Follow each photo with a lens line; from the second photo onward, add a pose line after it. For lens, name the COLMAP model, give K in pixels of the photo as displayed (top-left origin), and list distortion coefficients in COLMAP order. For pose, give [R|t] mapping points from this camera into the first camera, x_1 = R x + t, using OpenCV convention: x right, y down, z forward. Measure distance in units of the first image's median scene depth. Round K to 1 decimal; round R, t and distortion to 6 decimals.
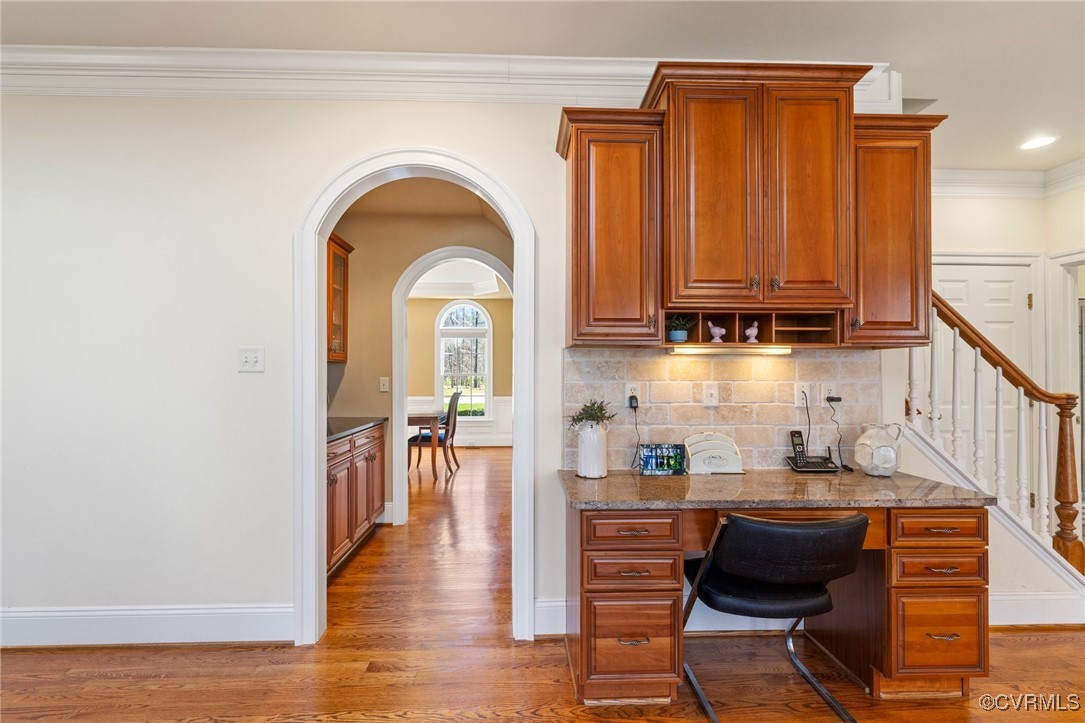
lens RADIAL K [[470.8, 0, 536.4], [0, 470.8, 368.1], [0, 0, 1]] dist [-0.003712, 0.000073]
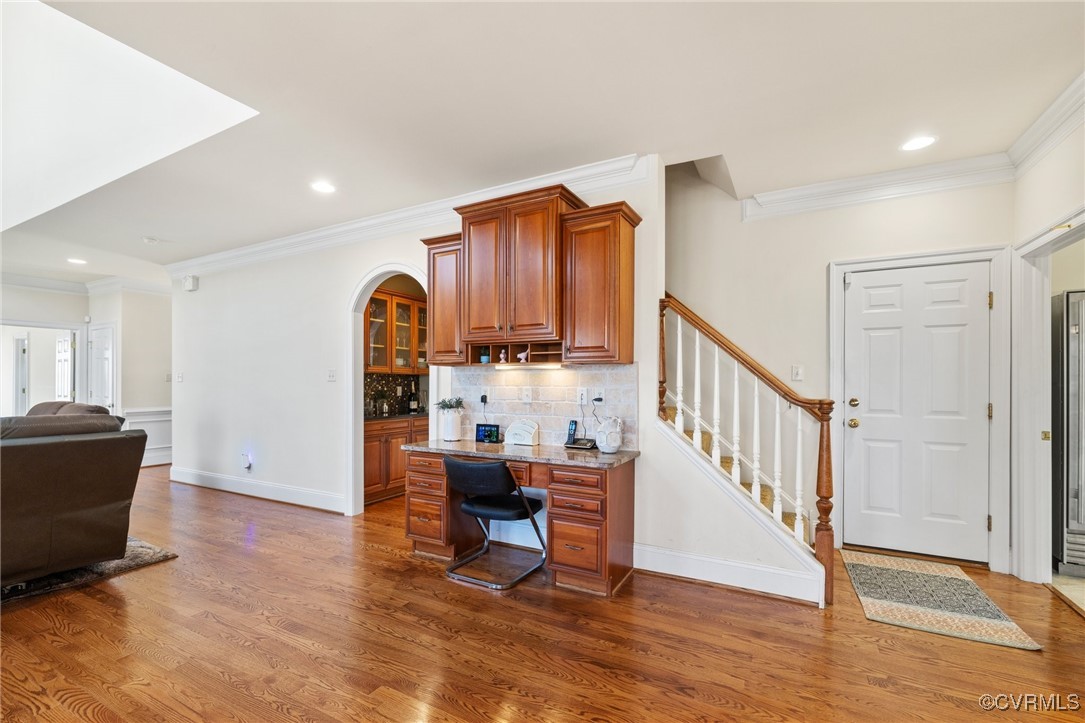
lens RADIAL K [[470.8, 0, 536.6], [0, 470.8, 380.6], [0, 0, 1]] dist [-0.003712, 0.000073]
pose [[0.864917, -0.001278, -0.501914, 0.703531], [0.006481, 0.999942, 0.008622, -0.002785], [0.501873, -0.010711, 0.864875, -0.194859]]
